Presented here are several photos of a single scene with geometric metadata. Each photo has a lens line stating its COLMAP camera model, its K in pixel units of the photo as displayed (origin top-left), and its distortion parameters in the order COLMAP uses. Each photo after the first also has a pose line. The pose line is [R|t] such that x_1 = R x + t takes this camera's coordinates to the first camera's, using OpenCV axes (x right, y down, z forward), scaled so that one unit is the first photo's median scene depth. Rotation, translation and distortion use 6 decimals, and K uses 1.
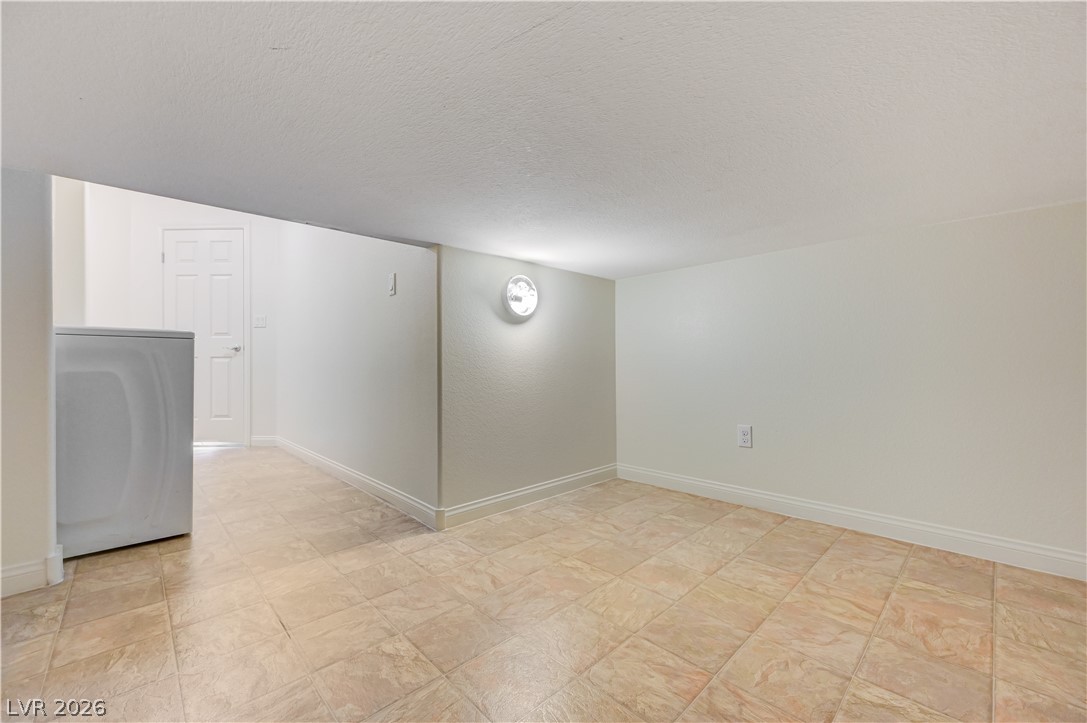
lens RADIAL K [[431.6, 0, 544.9], [0, 431.6, 361.7], [0, 0, 1]] dist [-0.011831, 0.000137]
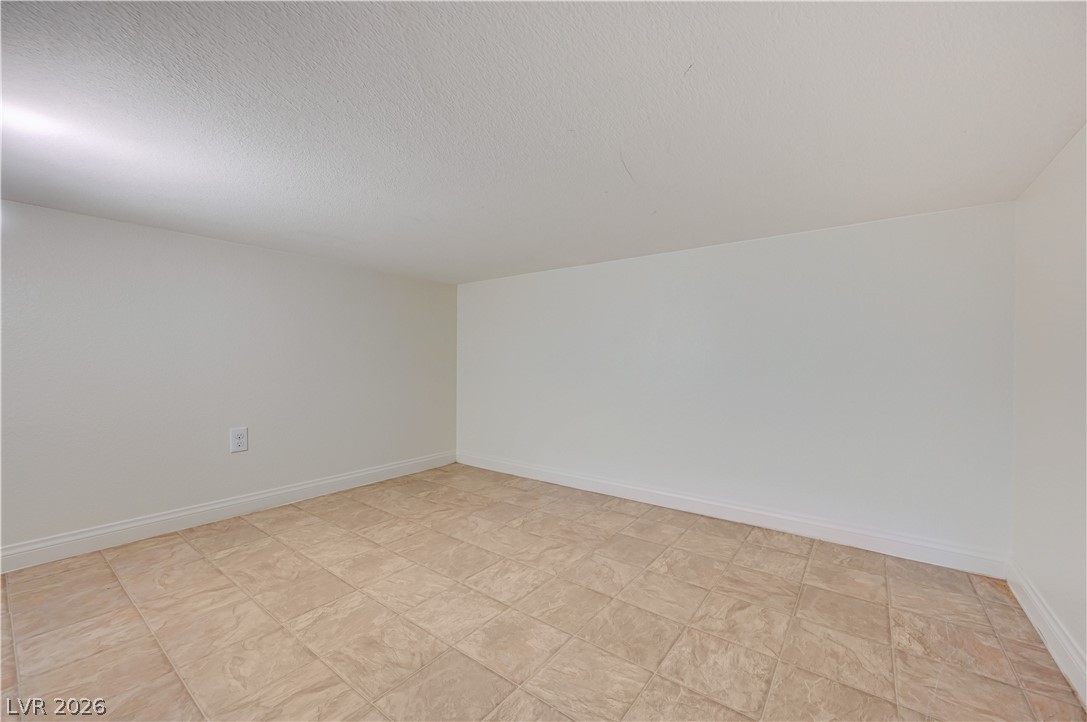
lens RADIAL K [[433.7, 0, 521.0], [0, 433.7, 452.1], [0, 0, 1]] dist [-0.005196, -0.000354]
pose [[-0.135839, -0.200622, 0.970205, -0.562742], [-0.009675, 0.979504, 0.201190, 0.005993], [-0.990684, 0.017943, -0.134996, 0.581083]]
